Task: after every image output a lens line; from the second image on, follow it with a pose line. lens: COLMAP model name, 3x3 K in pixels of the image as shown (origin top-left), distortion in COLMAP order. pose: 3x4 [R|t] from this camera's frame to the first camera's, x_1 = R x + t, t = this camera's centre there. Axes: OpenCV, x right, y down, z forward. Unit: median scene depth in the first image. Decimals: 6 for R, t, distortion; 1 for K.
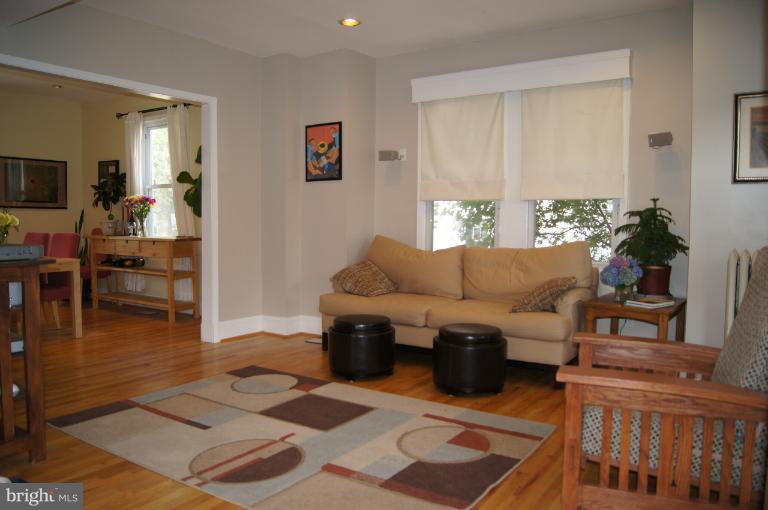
lens RADIAL K [[587.4, 0, 384.0], [0, 587.4, 255.0], [0, 0, 1]] dist [-0.090115, -0.001401]
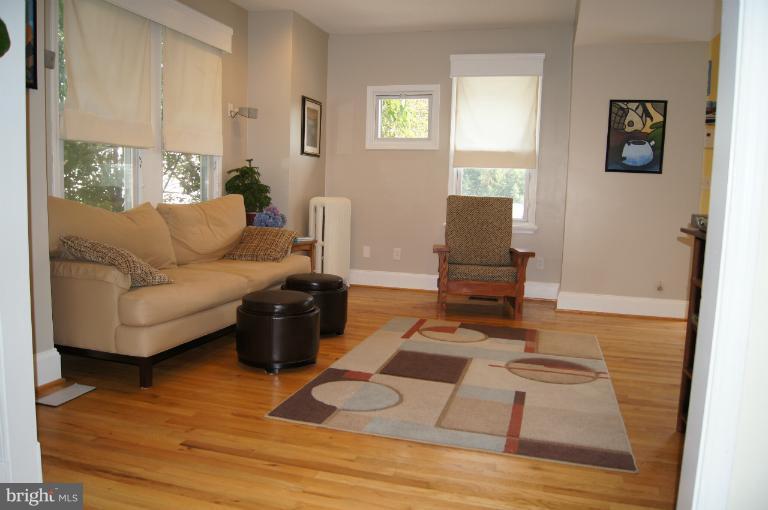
lens RADIAL K [[587.4, 0, 384.0], [0, 587.4, 255.0], [0, 0, 1]] dist [-0.090115, -0.001401]
pose [[-0.303207, -0.112988, 0.946202, -1.140159], [0.022752, 0.991804, 0.125725, -0.059879], [-0.952653, 0.059648, -0.298151, 1.497317]]
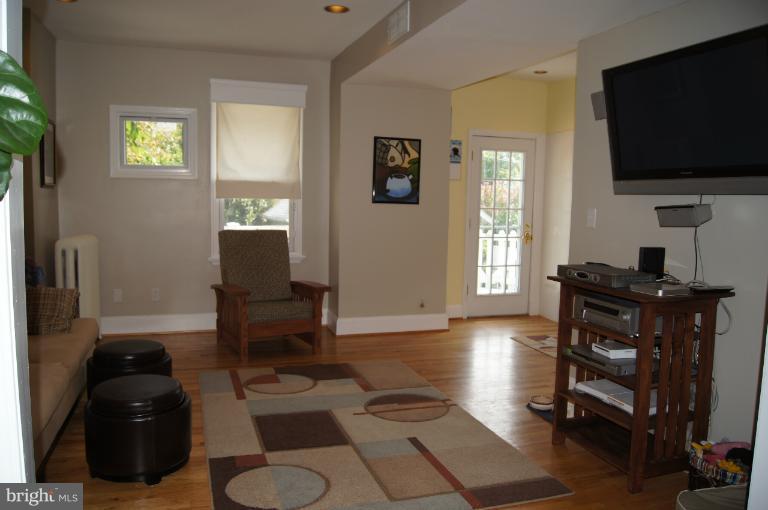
lens RADIAL K [[577.0, 0, 384.0], [0, 577.0, 255.0], [0, 0, 1]] dist [-0.096855, -0.001455]
pose [[-0.790359, -0.072092, 0.608387, -0.853560], [0.013414, 0.990778, 0.134831, -0.155627], [-0.612497, 0.114726, -0.782103, 1.775043]]
